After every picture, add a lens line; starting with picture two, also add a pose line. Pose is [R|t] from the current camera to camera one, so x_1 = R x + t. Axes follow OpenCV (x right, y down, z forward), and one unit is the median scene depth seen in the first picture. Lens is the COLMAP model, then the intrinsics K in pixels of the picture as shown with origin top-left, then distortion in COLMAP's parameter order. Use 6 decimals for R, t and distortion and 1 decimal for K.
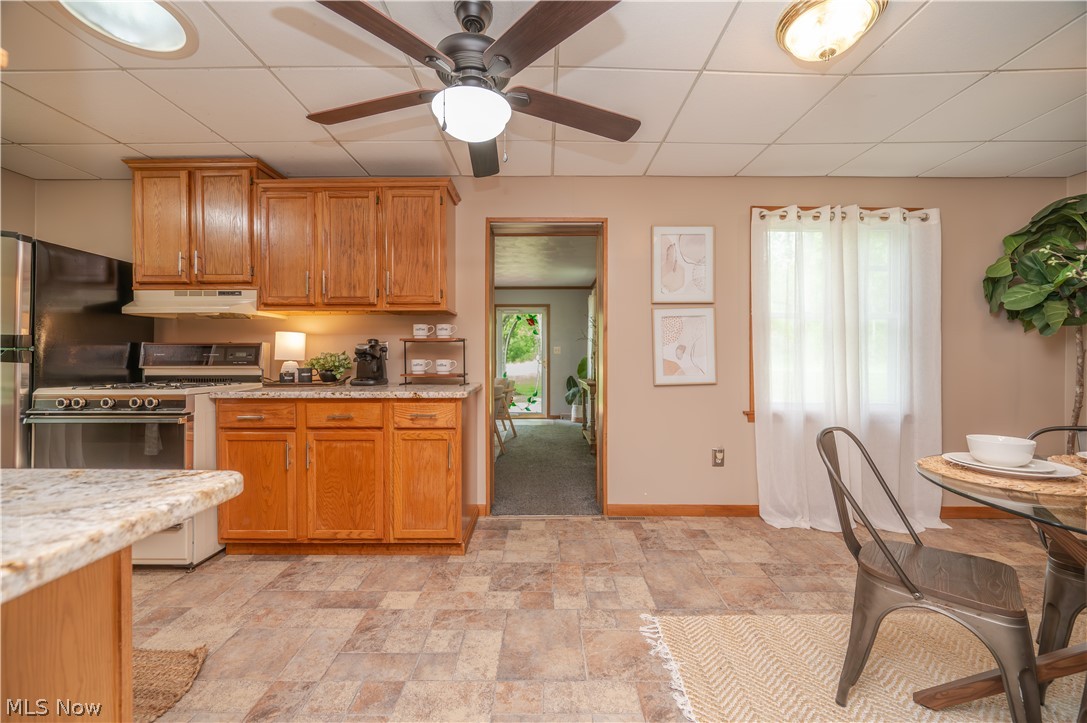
lens RADIAL K [[427.1, 0, 545.9], [0, 427.1, 358.1], [0, 0, 1]] dist [-0.000104, -0.000094]
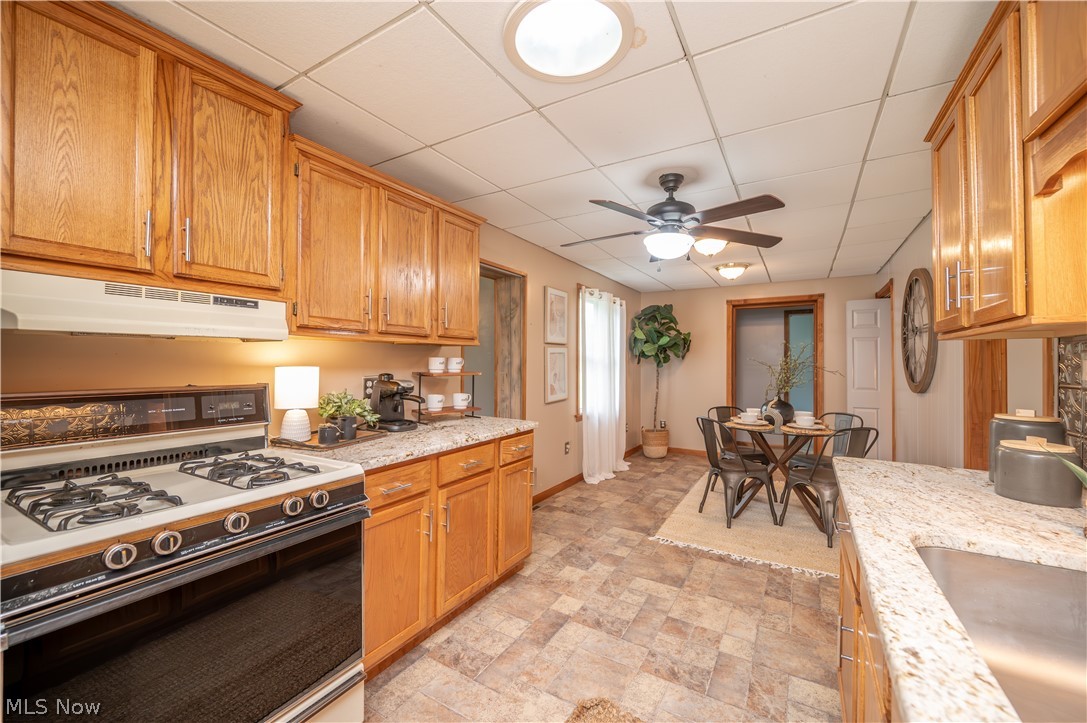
lens RADIAL K [[427.1, 0, 549.8], [0, 427.1, 360.6], [0, 0, 1]] dist [-0.000104, -0.000094]
pose [[0.507764, 0.007959, 0.861459, -1.040921], [-0.005410, 0.999967, -0.006050, -0.072228], [-0.861479, -0.001589, 0.507790, 0.338498]]
